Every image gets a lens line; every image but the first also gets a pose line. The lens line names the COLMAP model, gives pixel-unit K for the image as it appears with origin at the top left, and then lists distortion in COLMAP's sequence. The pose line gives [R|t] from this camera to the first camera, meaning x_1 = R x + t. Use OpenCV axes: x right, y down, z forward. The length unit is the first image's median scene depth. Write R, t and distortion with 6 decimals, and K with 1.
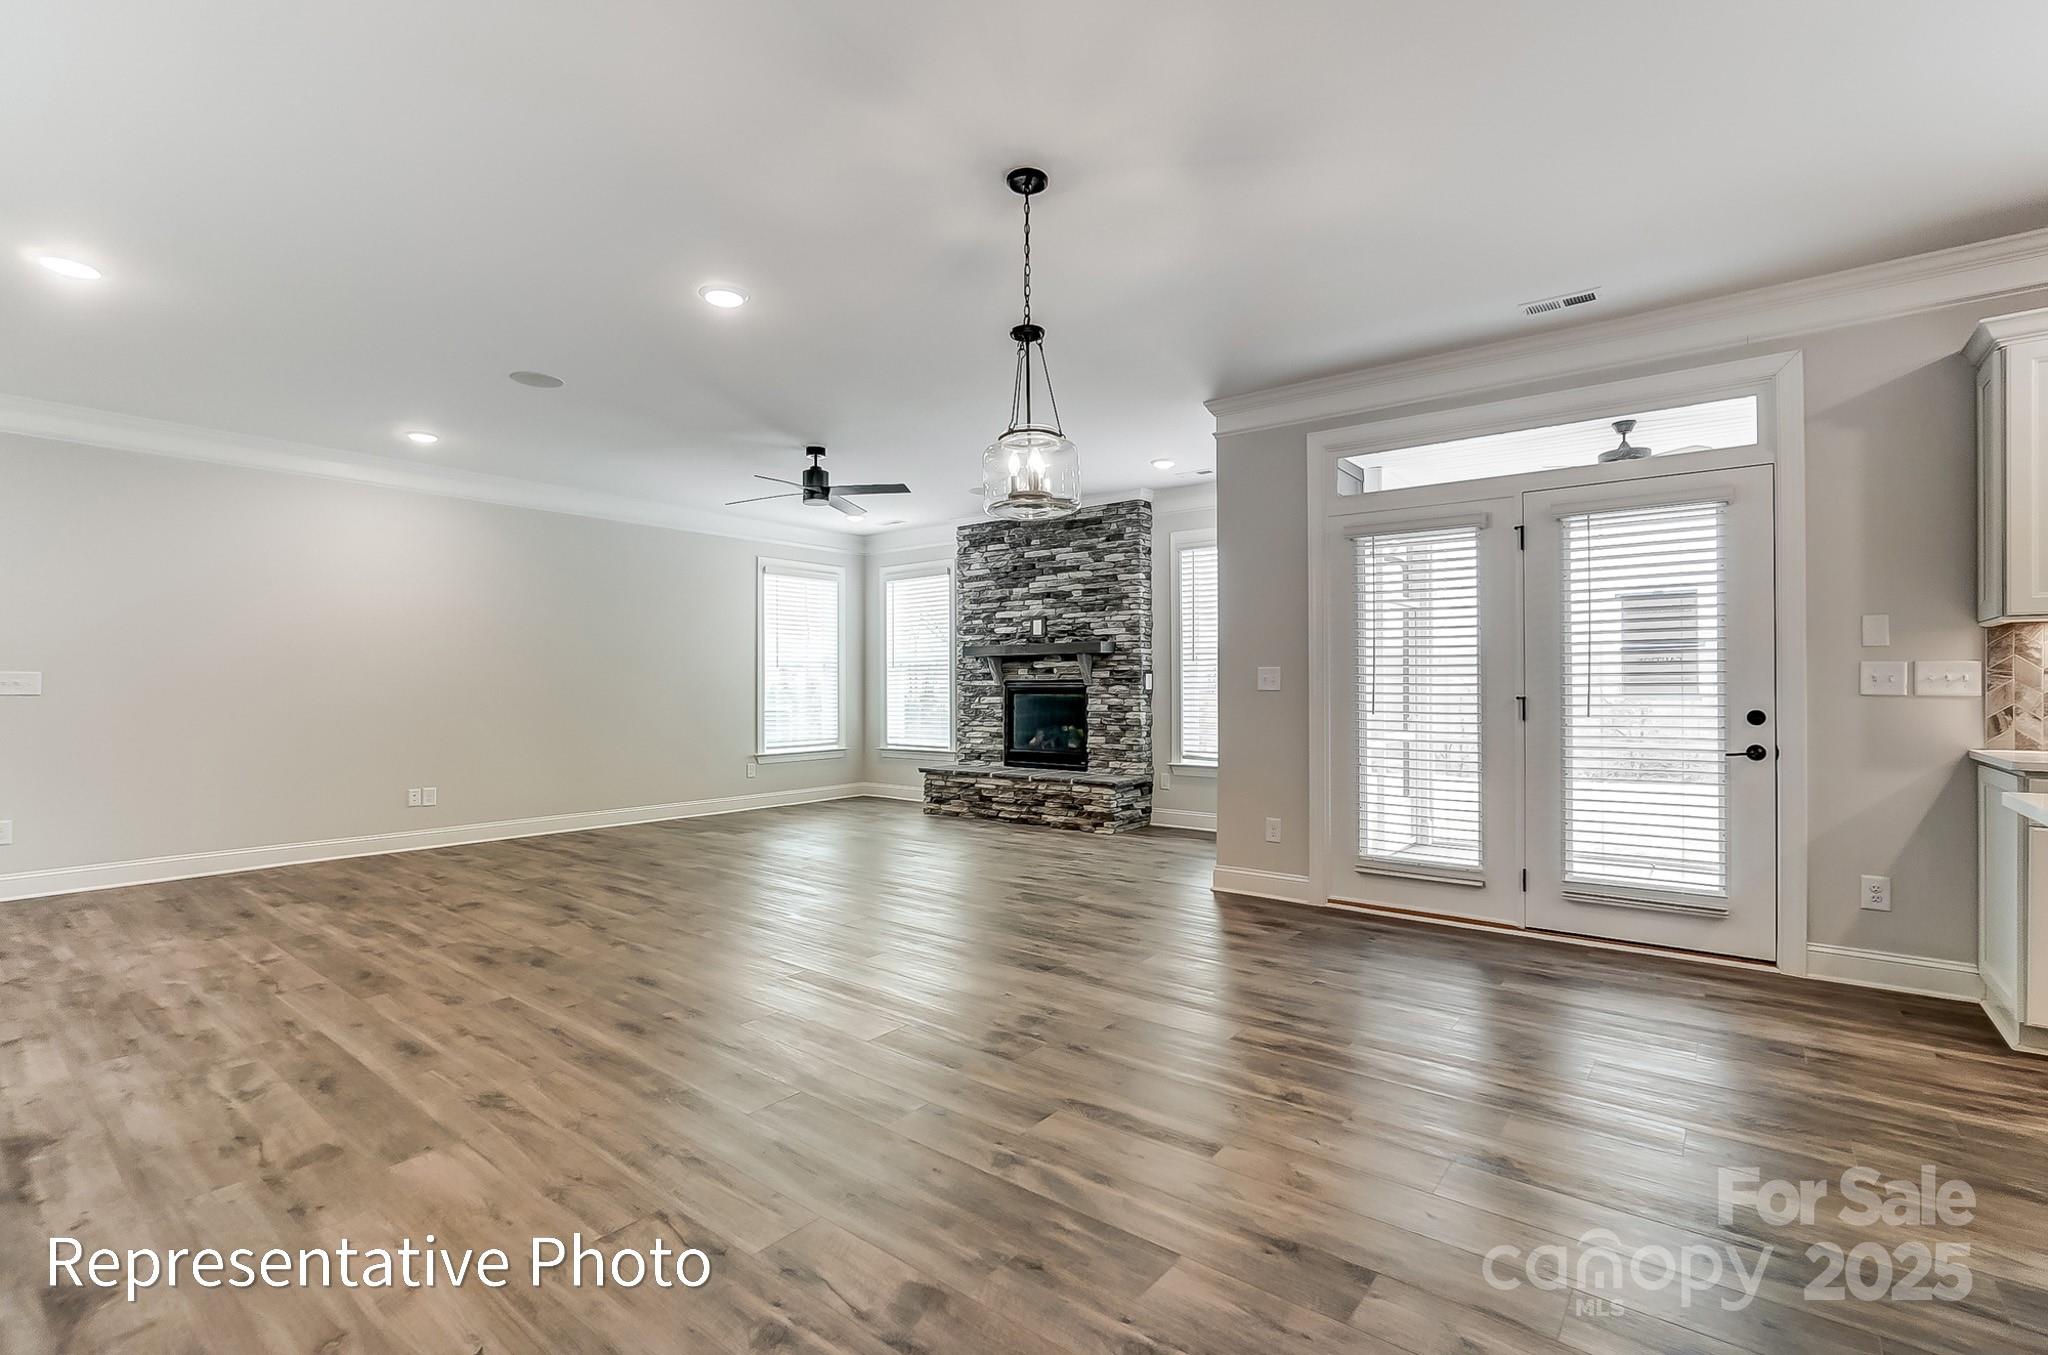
lens RADIAL K [[918.5, 0, 1034.3], [0, 918.5, 681.7], [0, 0, 1]] dist [-0.026443, 0.012511]
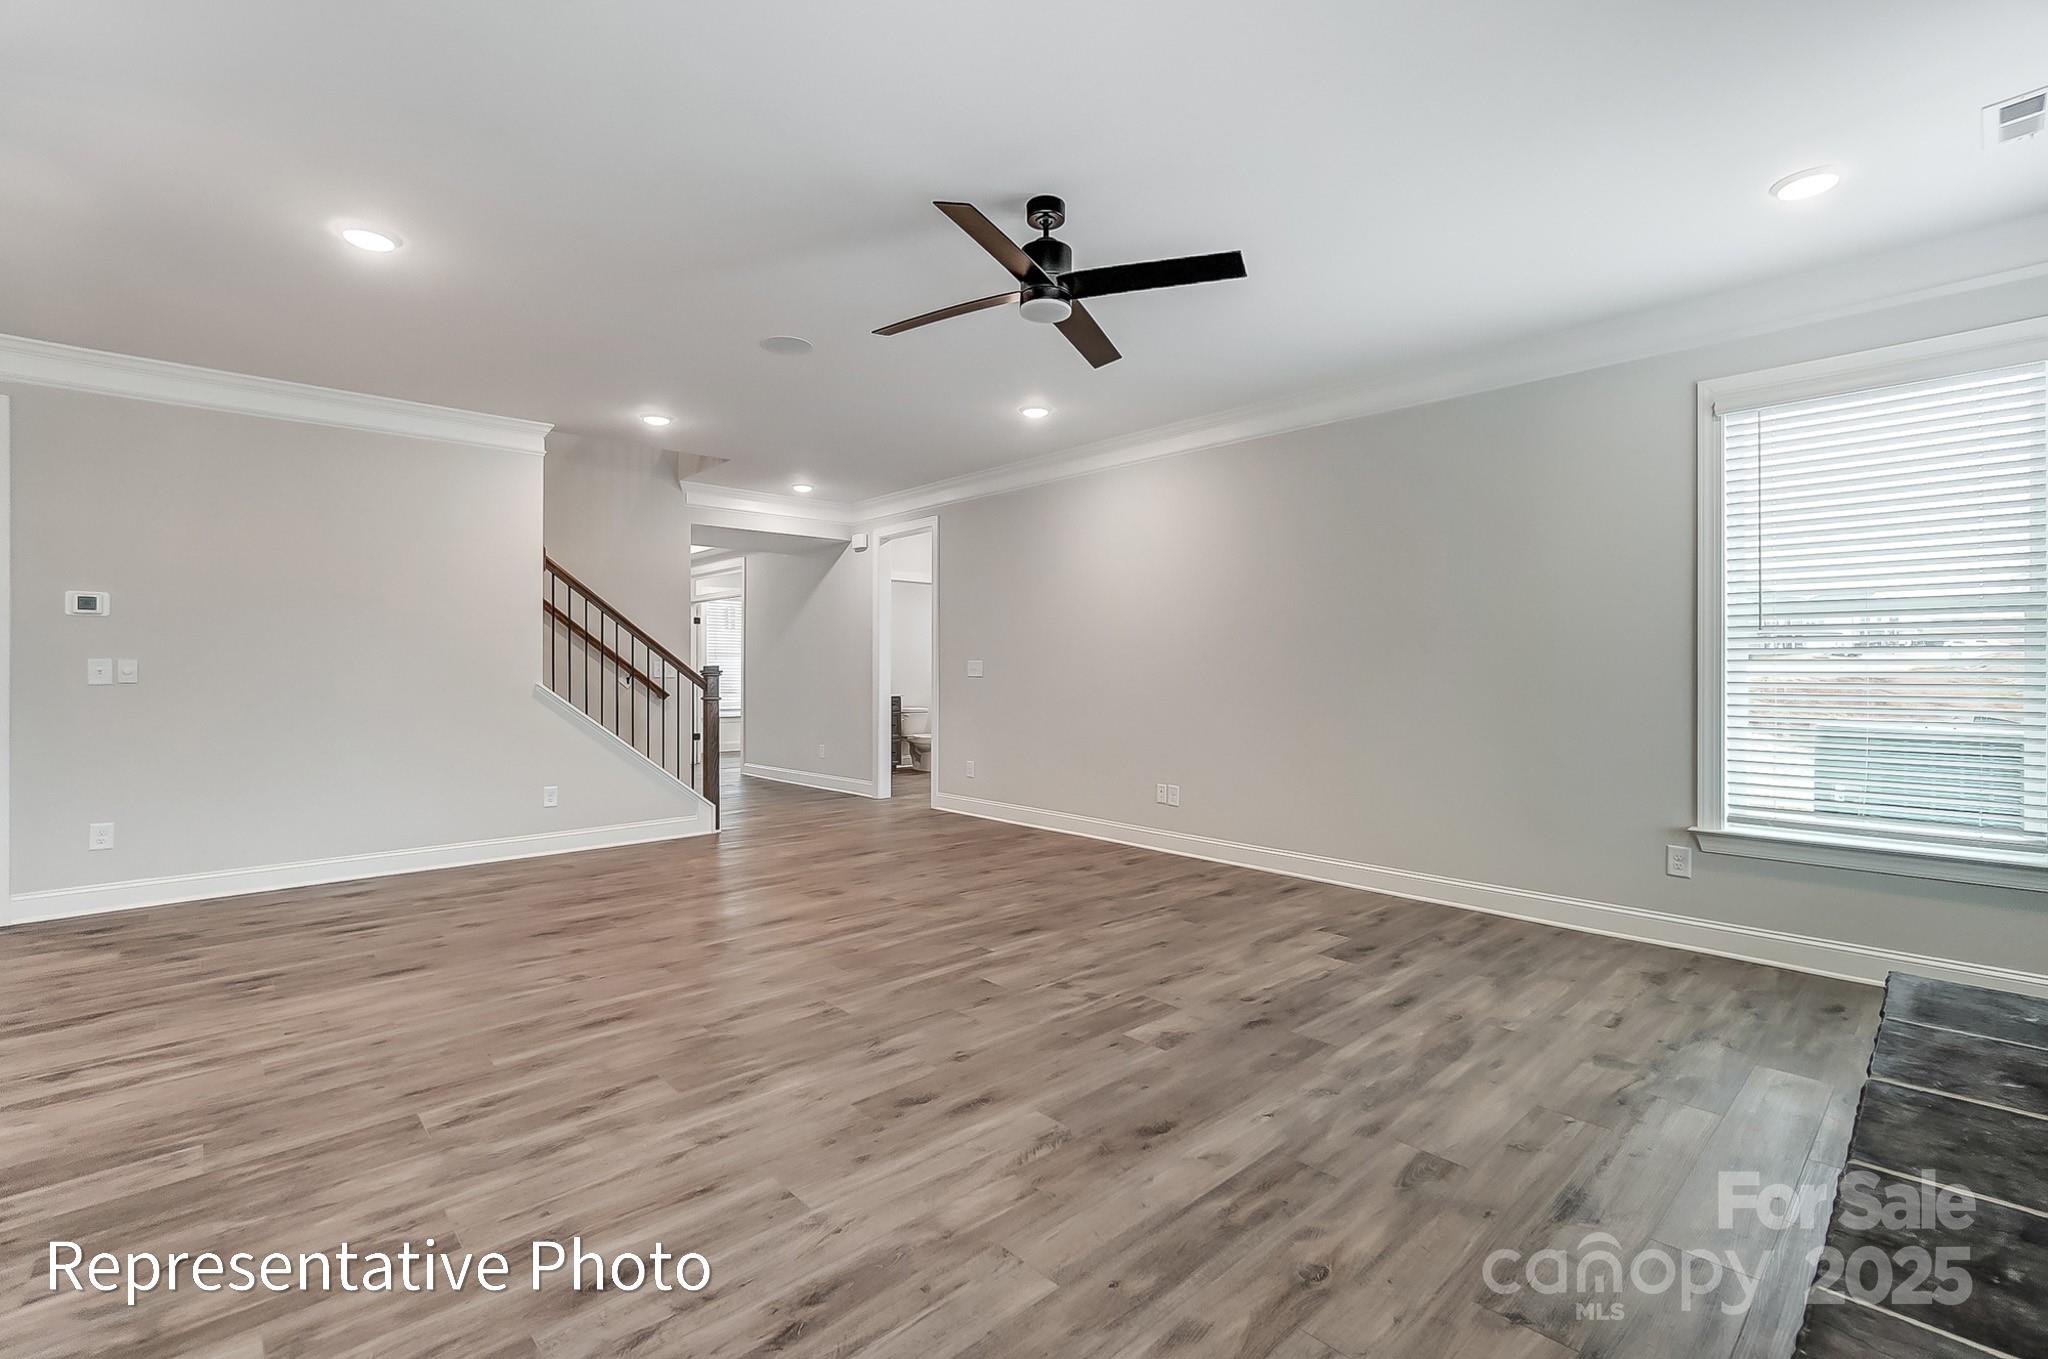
lens RADIAL K [[918.2, 0, 1026.8], [0, 918.2, 670.3], [0, 0, 1]] dist [-0.024991, 0.012363]
pose [[-0.159679, 0.005825, -0.987152, 0.201680], [0.004479, 0.999977, 0.005176, -0.001905], [0.987159, -0.003595, -0.159702, 0.835618]]
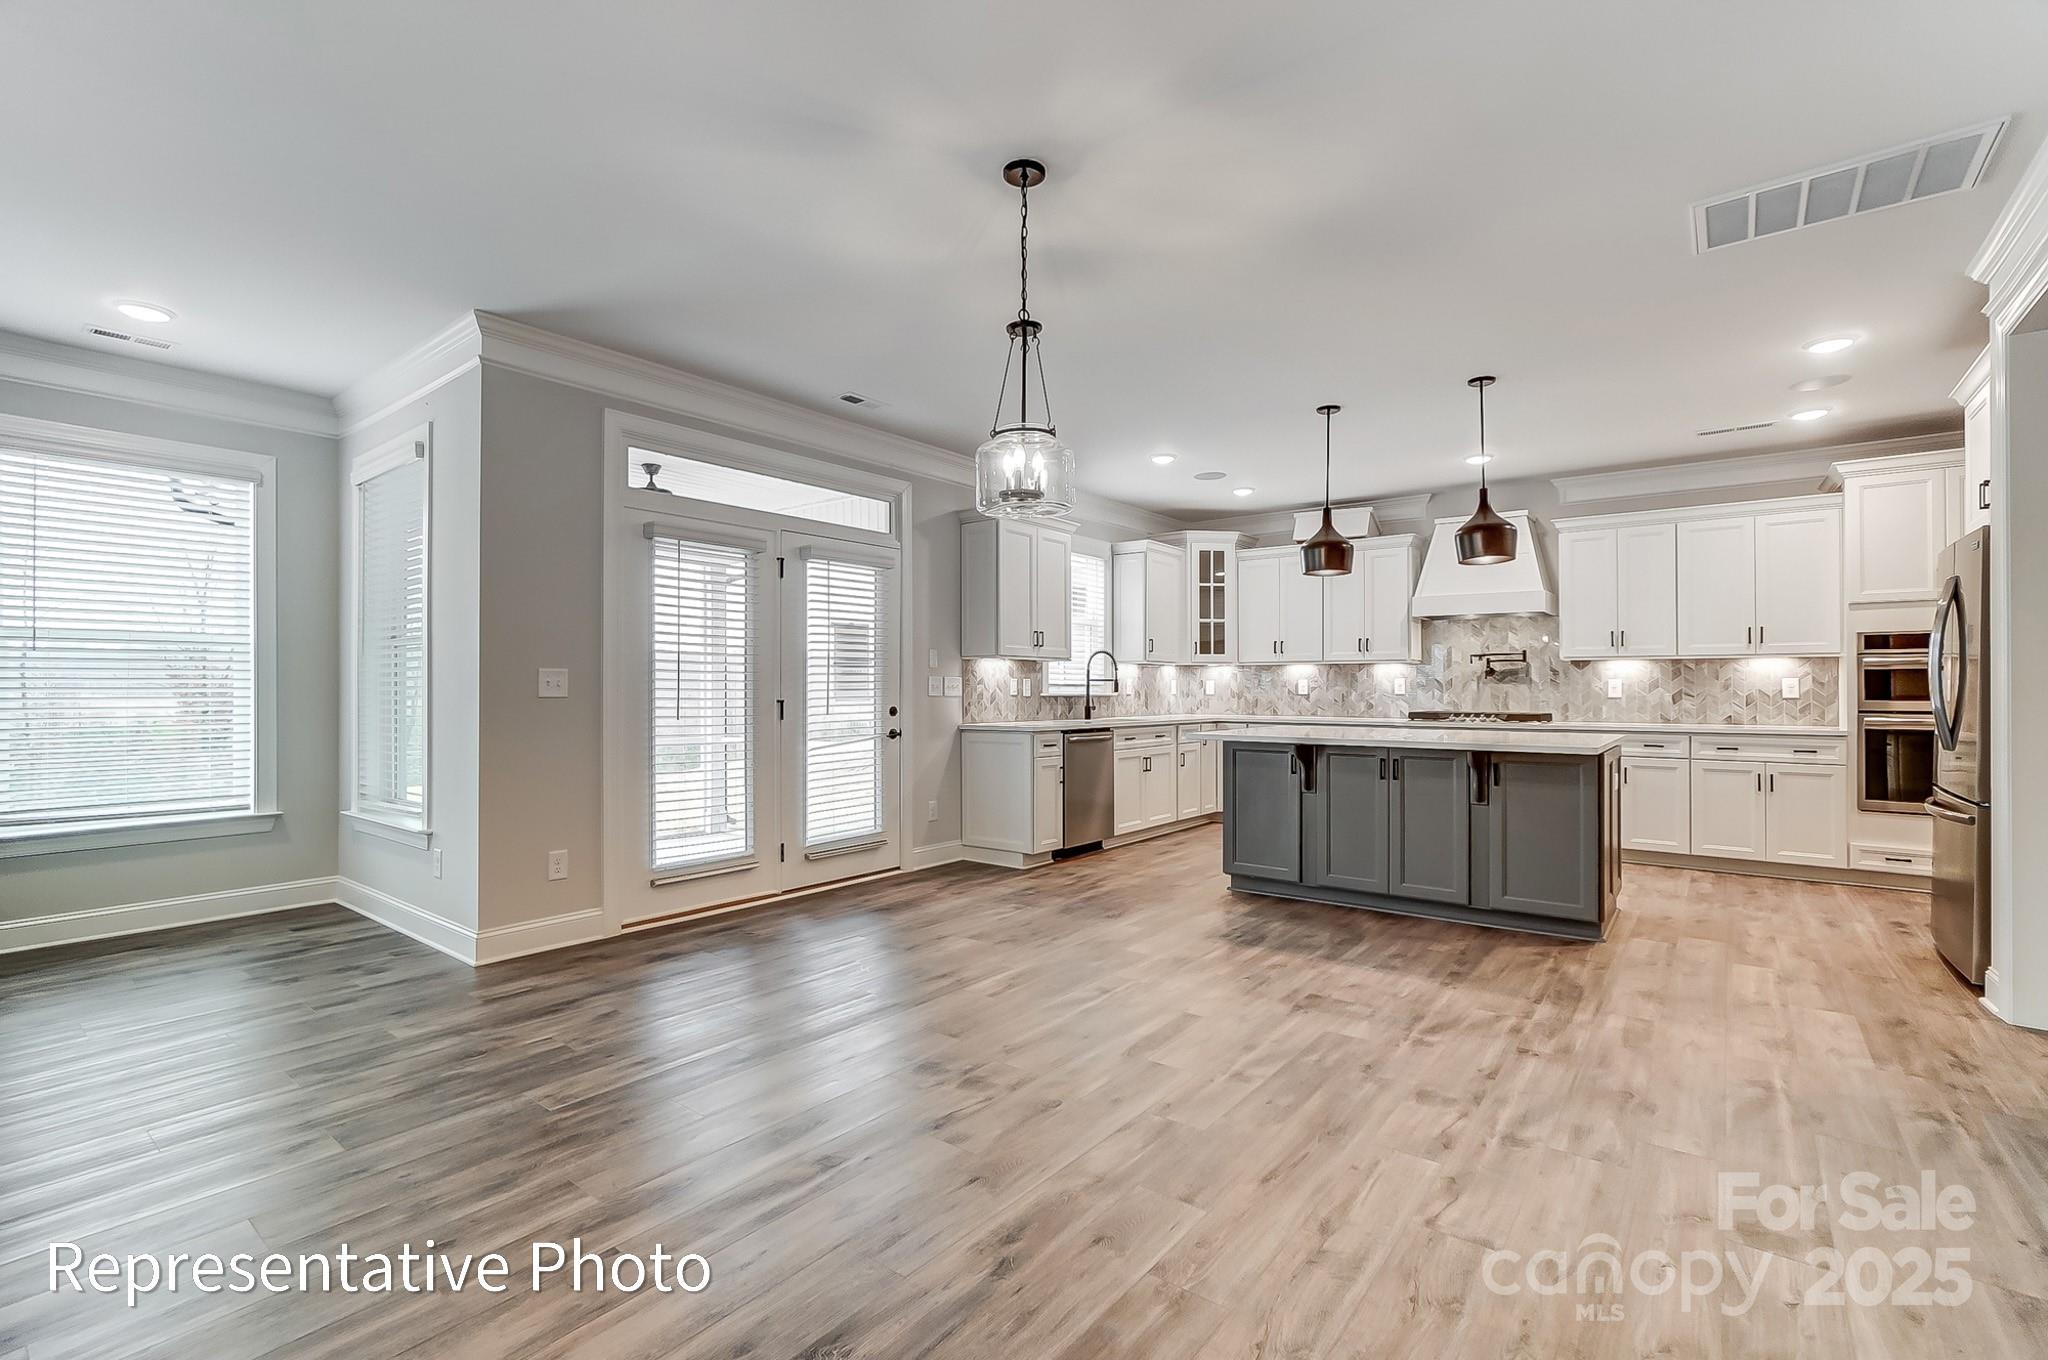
lens RADIAL K [[914.4, 0, 1021.5], [0, 914.4, 678.3], [0, 0, 1]] dist [-0.028039, 0.012659]
pose [[0.001754, 0.012911, 0.999915, -0.356699], [-0.002301, 0.999914, -0.012907, 0.001637], [-0.999996, -0.002278, 0.001783, 0.366784]]
